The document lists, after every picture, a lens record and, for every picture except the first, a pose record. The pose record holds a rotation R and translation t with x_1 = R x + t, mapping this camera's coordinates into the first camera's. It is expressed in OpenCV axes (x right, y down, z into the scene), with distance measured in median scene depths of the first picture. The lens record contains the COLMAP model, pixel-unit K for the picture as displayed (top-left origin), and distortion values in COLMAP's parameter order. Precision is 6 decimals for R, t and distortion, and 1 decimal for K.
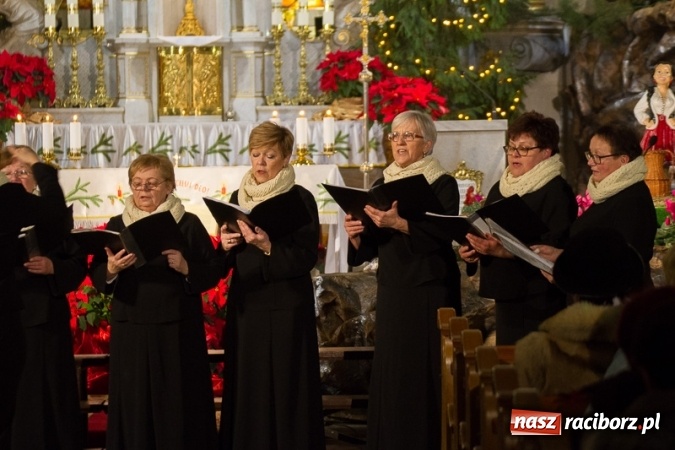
lens RADIAL K [[3220.8, 0, 337.5], [0, 3220.8, 225.0], [0, 0, 1]] dist [0.345094, 2.656940]
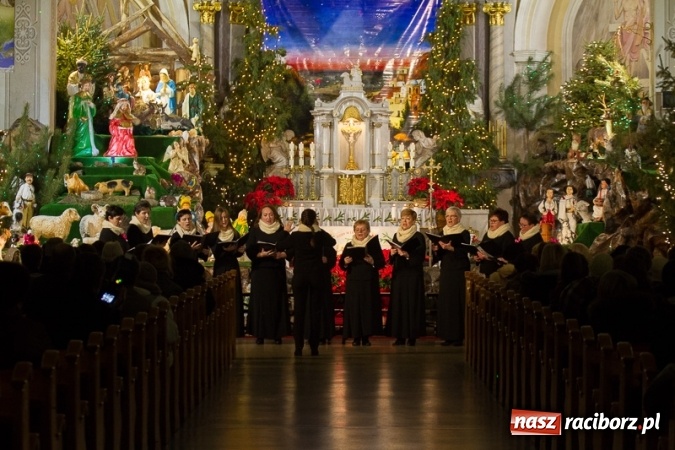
lens RADIAL K [[2544.3, 0, 337.5], [0, 2544.3, 225.0], [0, 0, 1]] dist [-0.232217, -1.201444]
pose [[0.999762, 0.020540, -0.007288, -0.041857], [-0.020701, 0.999525, -0.022824, 0.022140], [0.006816, 0.022970, 0.999713, -0.810982]]
